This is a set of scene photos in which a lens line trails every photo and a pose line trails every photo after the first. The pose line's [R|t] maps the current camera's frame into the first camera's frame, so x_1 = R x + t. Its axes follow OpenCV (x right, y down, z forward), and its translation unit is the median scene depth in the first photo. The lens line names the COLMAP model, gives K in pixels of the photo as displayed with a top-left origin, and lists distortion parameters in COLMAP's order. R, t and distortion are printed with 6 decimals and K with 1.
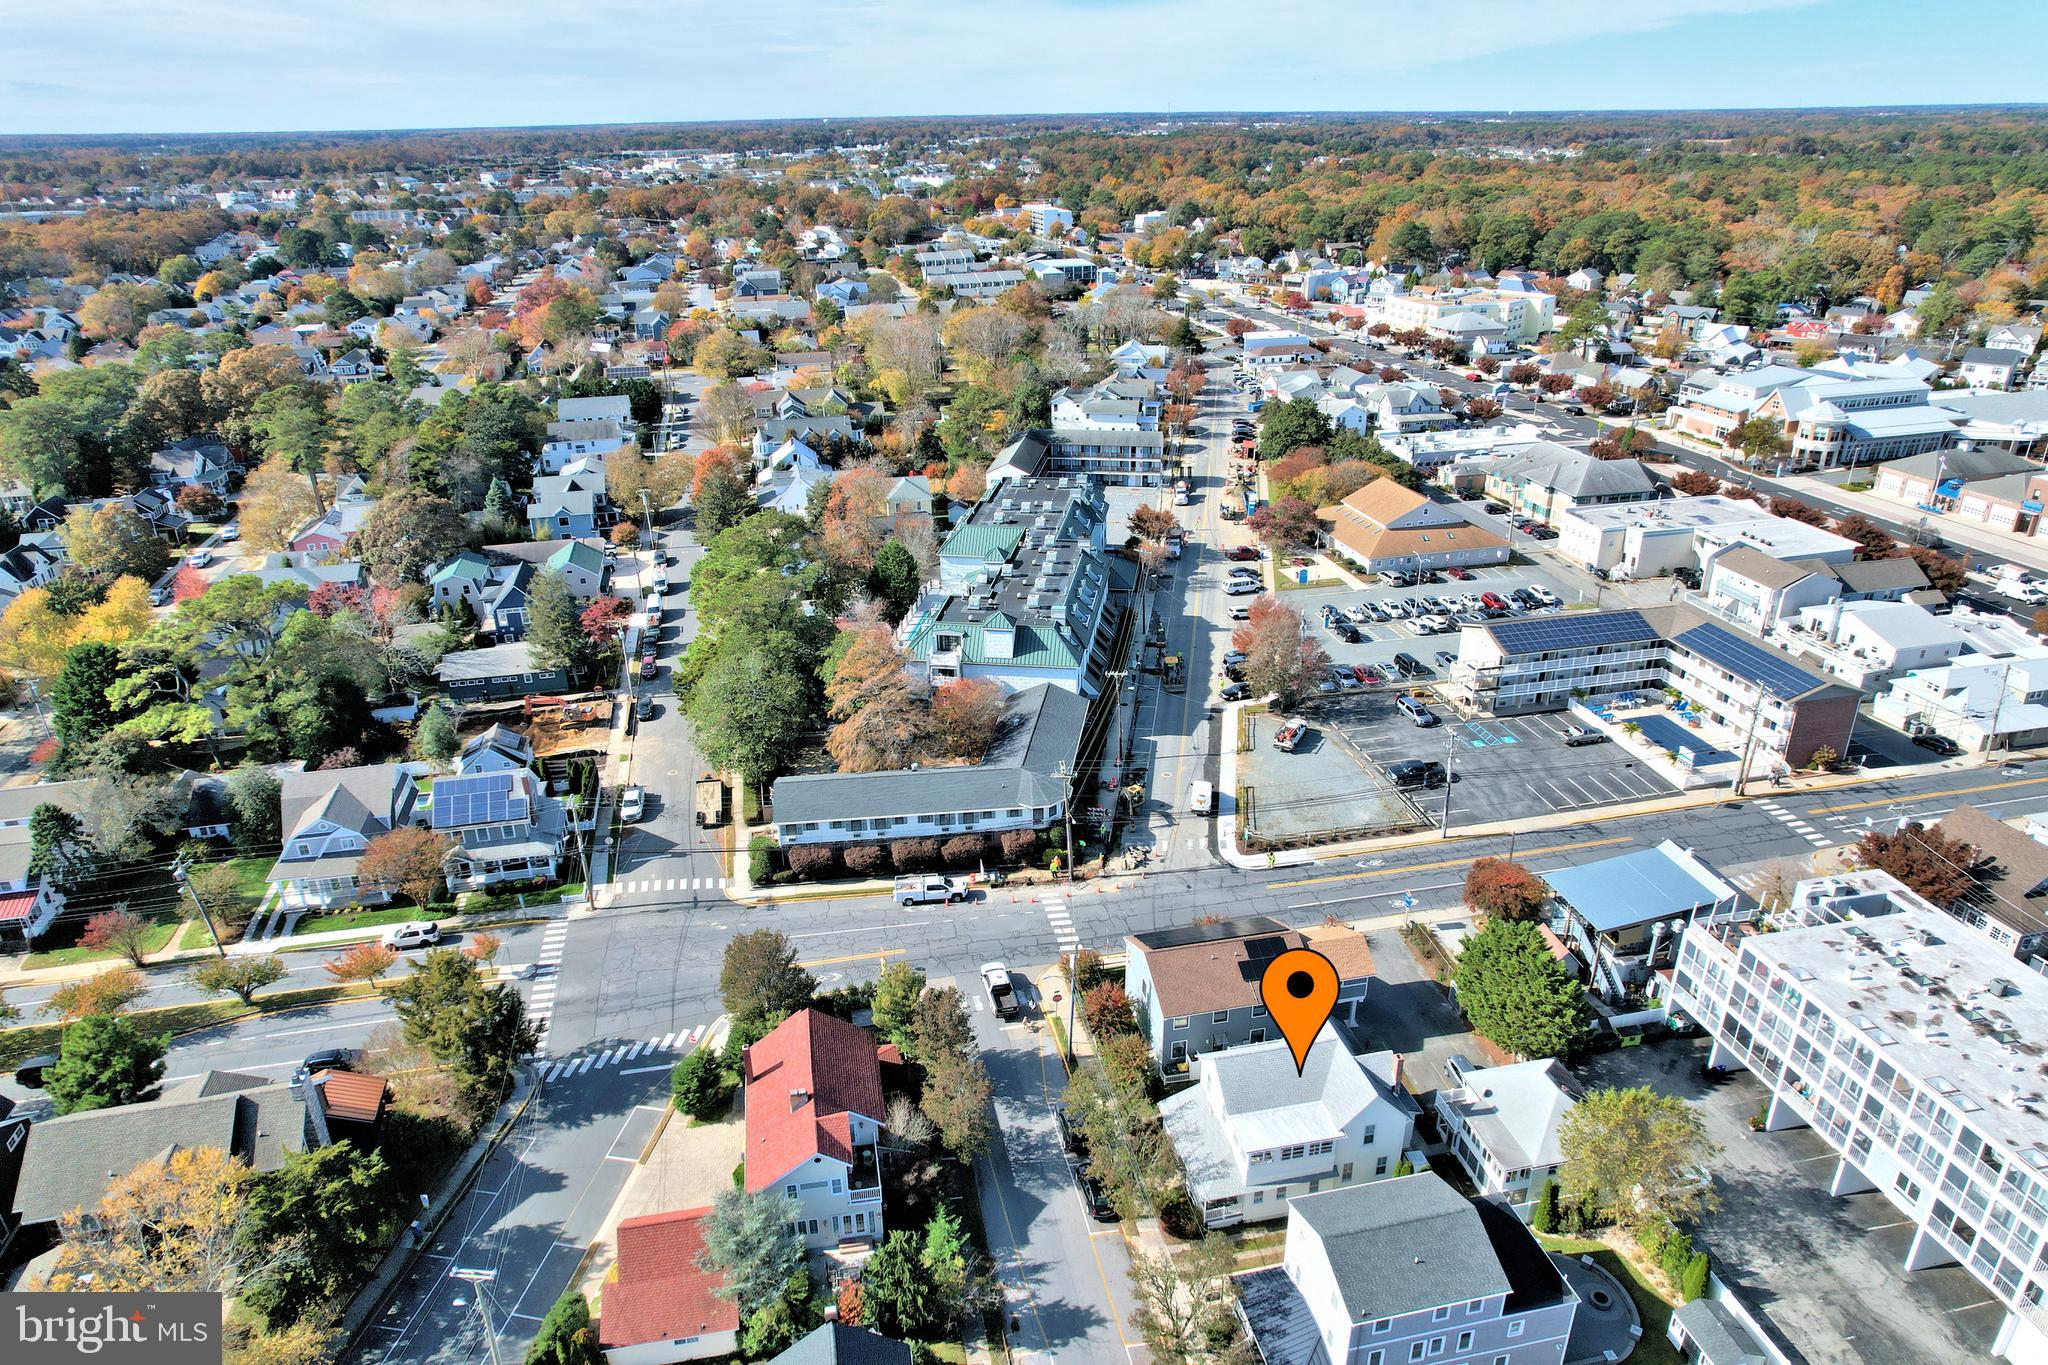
lens RADIAL K [[1308.6, 0, 1016.6], [0, 1308.6, 684.9], [0, 0, 1]] dist [-0.078496, 0.071630]
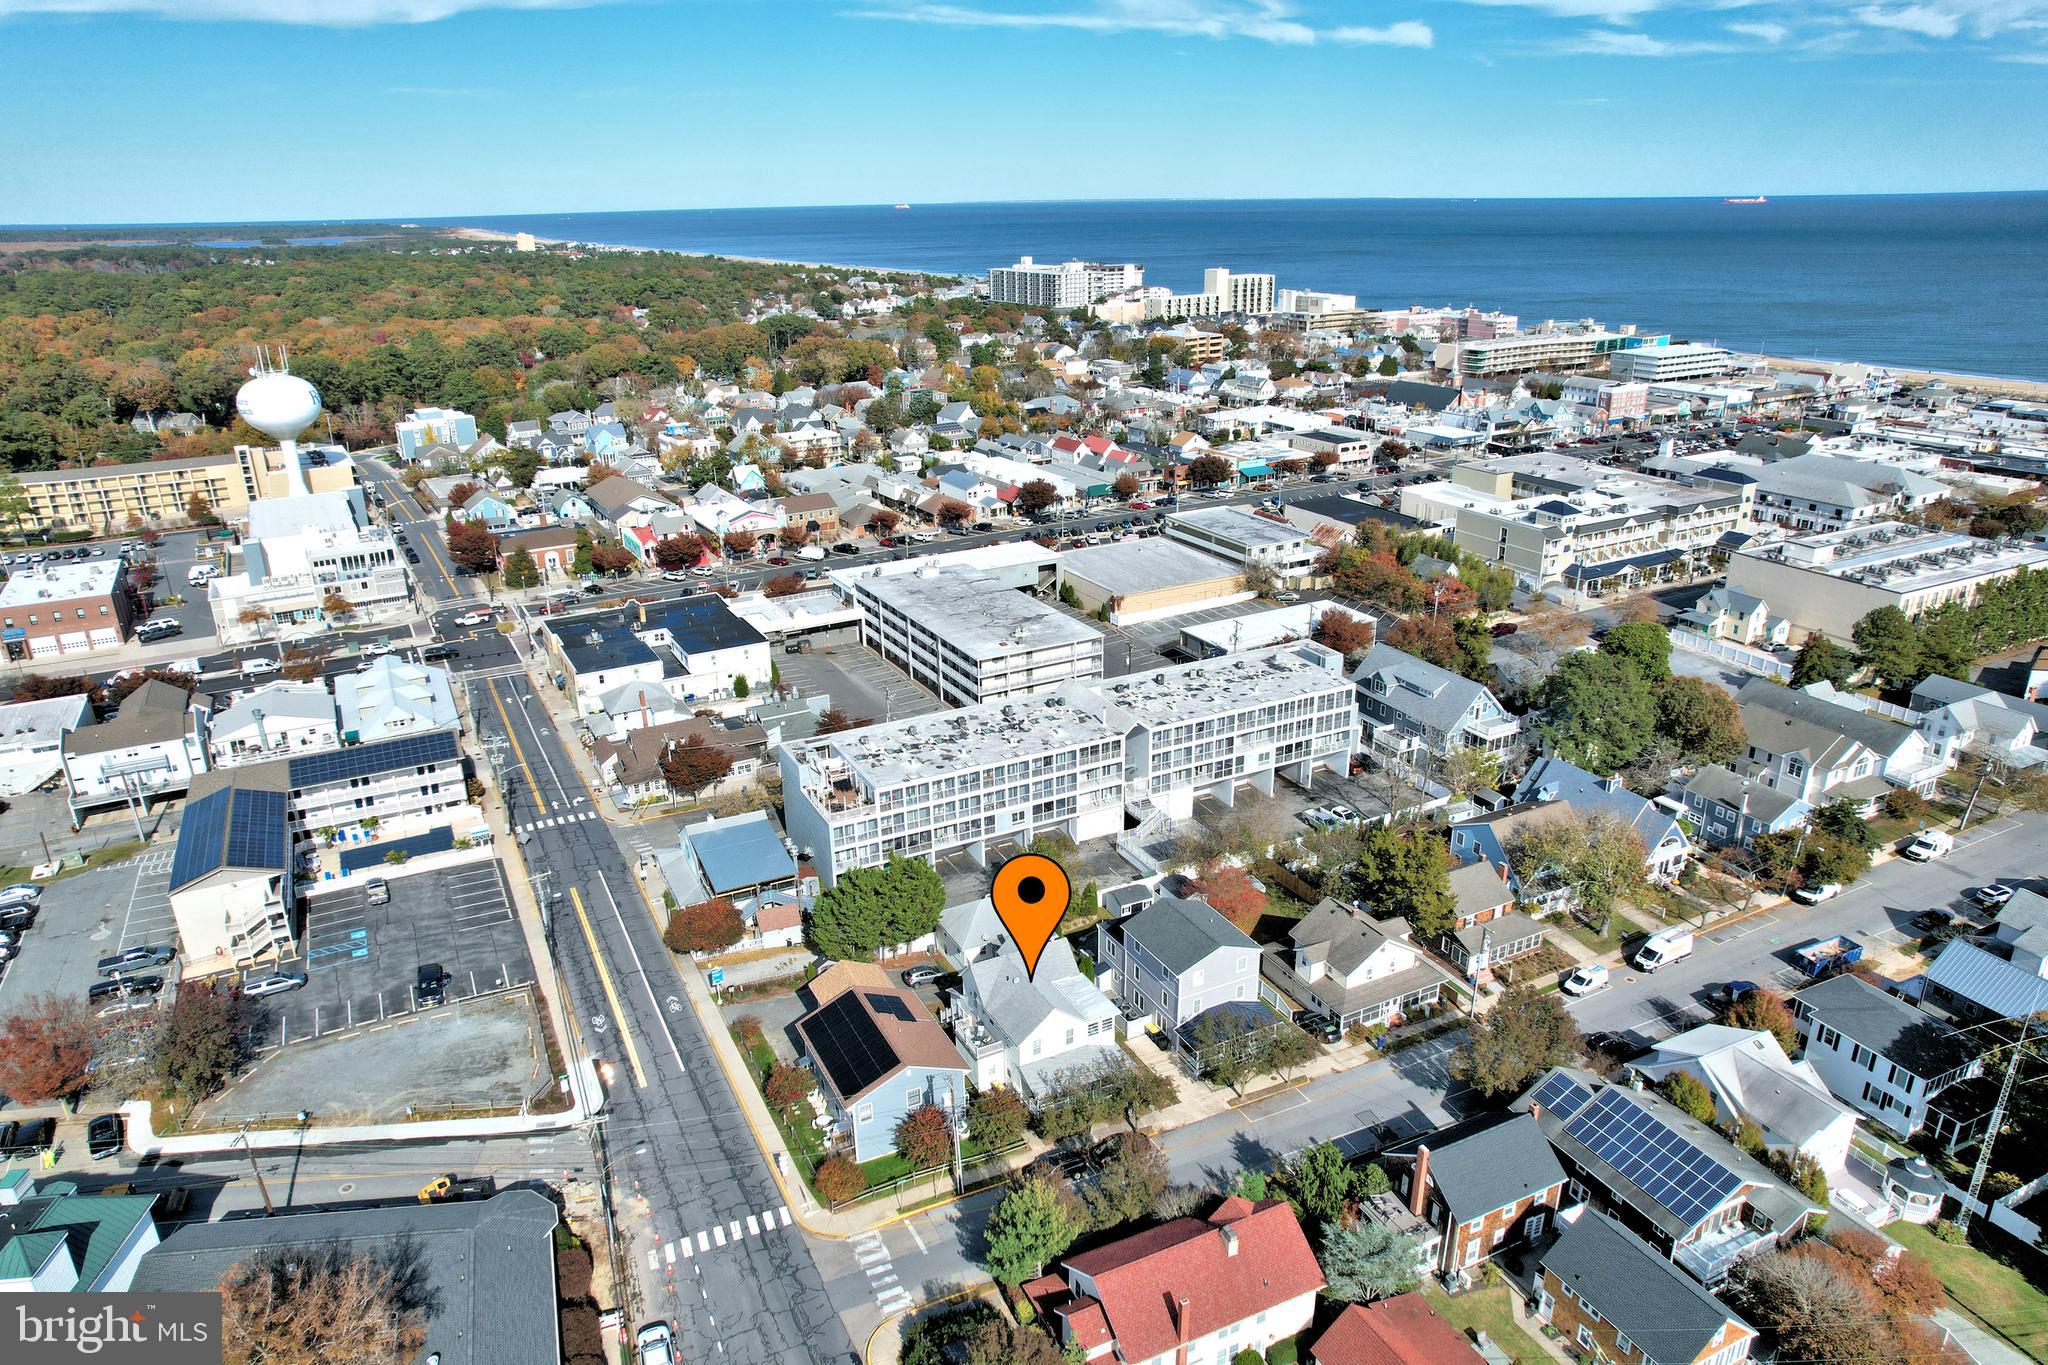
lens RADIAL K [[1308.6, 0, 1016.6], [0, 1308.6, 684.9], [0, 0, 1]] dist [-0.078496, 0.071630]
pose [[-0.252177, -0.323794, 0.911902, -0.440677], [0.411107, 0.817240, 0.403869, -0.241237], [-0.876013, 0.476735, -0.072975, 0.505049]]
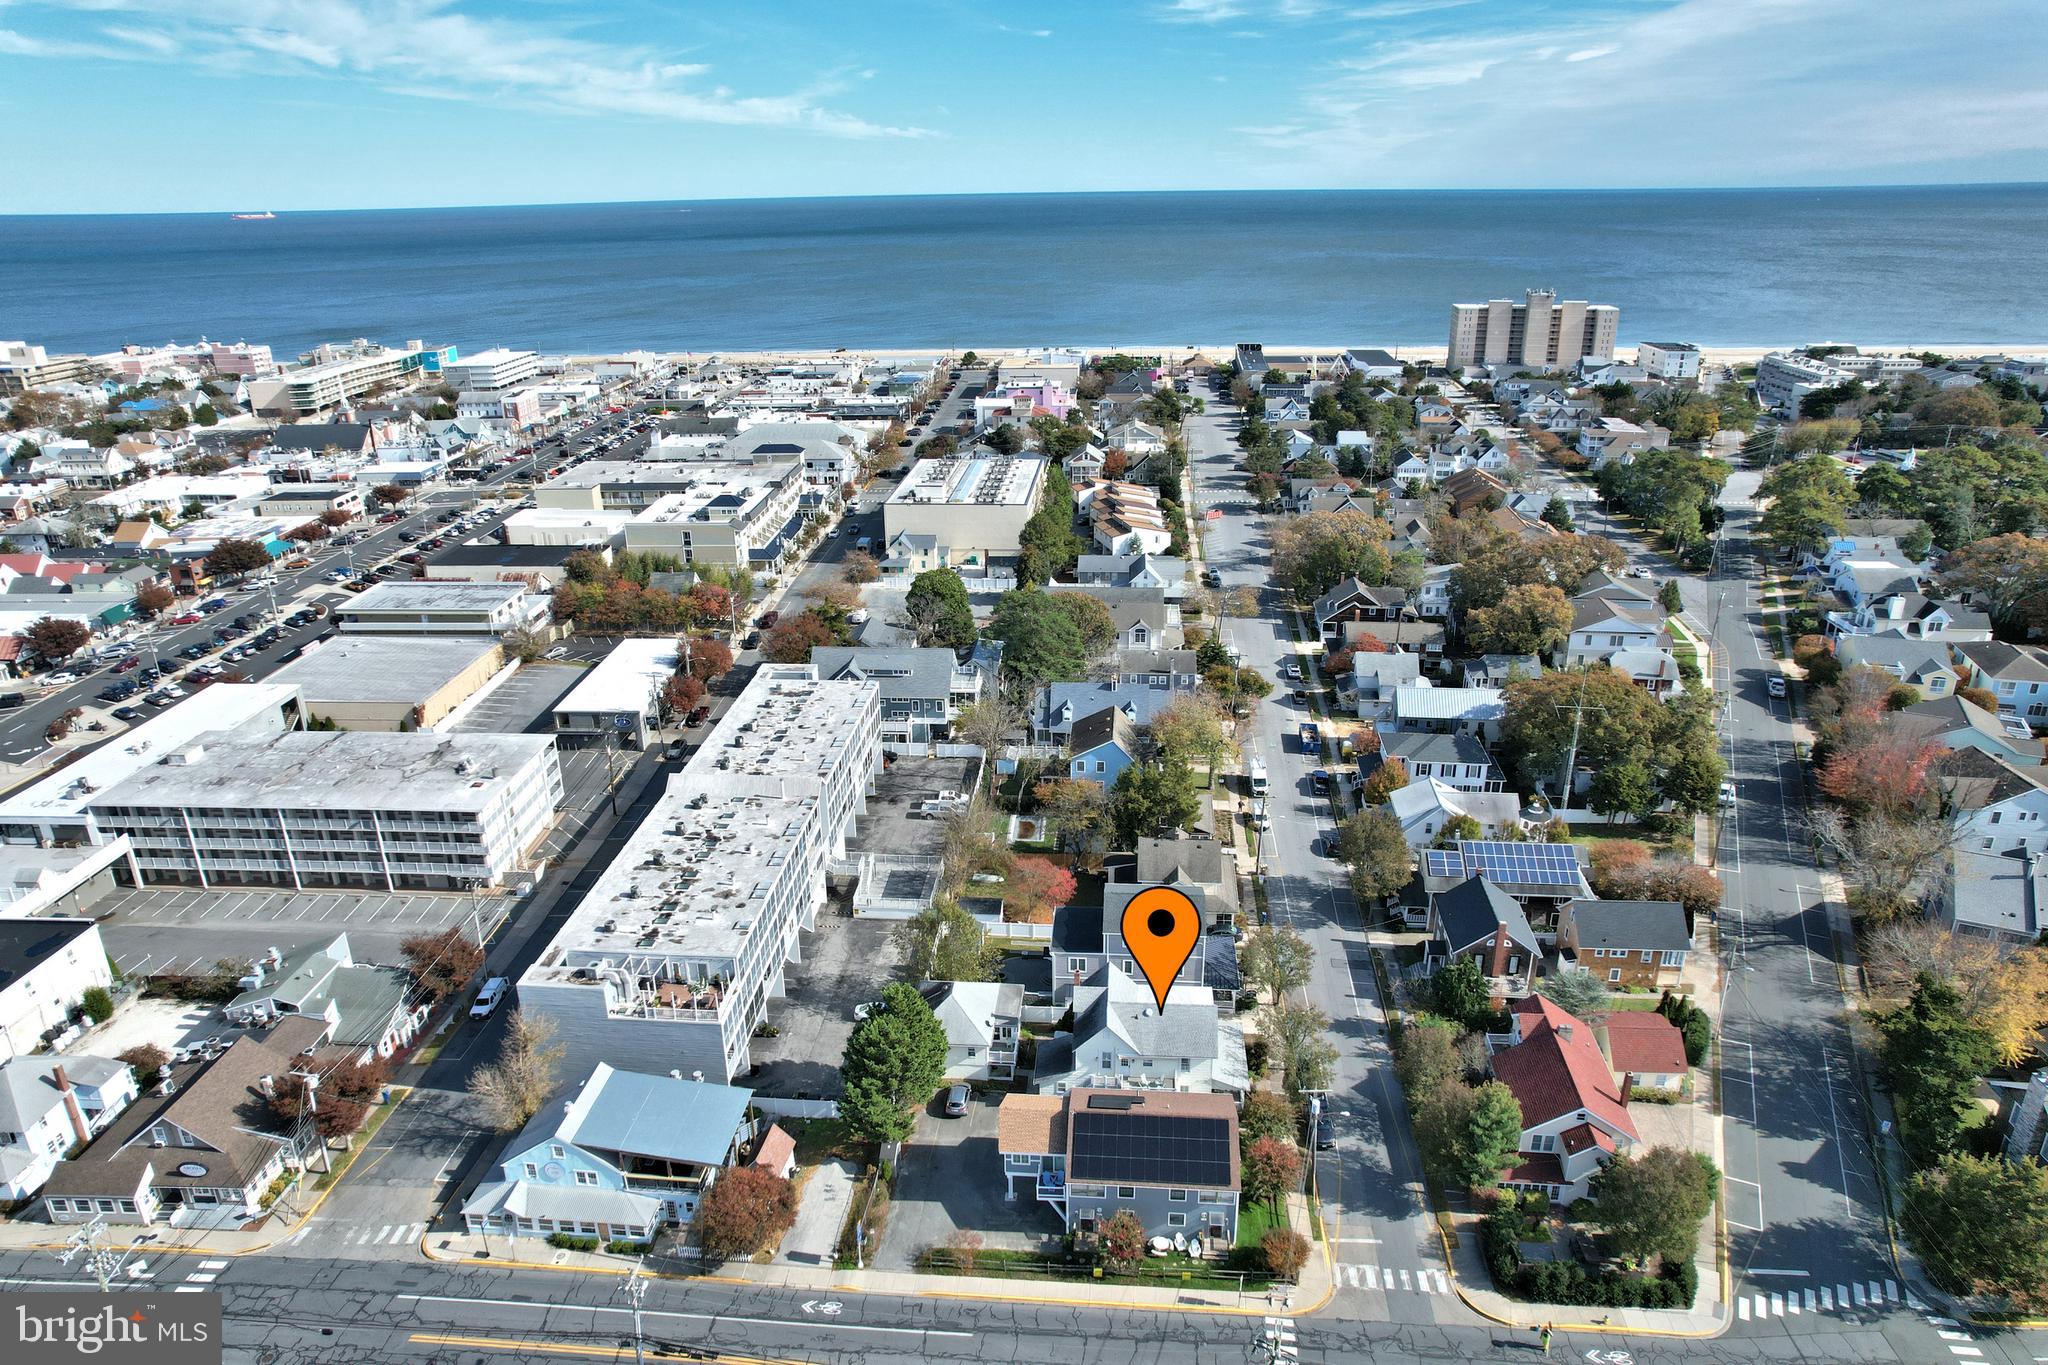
lens RADIAL K [[1308.6, 0, 1016.6], [0, 1308.6, 684.9], [0, 0, 1]] dist [-0.078496, 0.071630]
pose [[-0.955000, -0.078586, 0.286005, 0.002382], [0.146736, 0.712818, 0.685827, -0.415613], [-0.257766, 0.696932, -0.669210, 0.860149]]
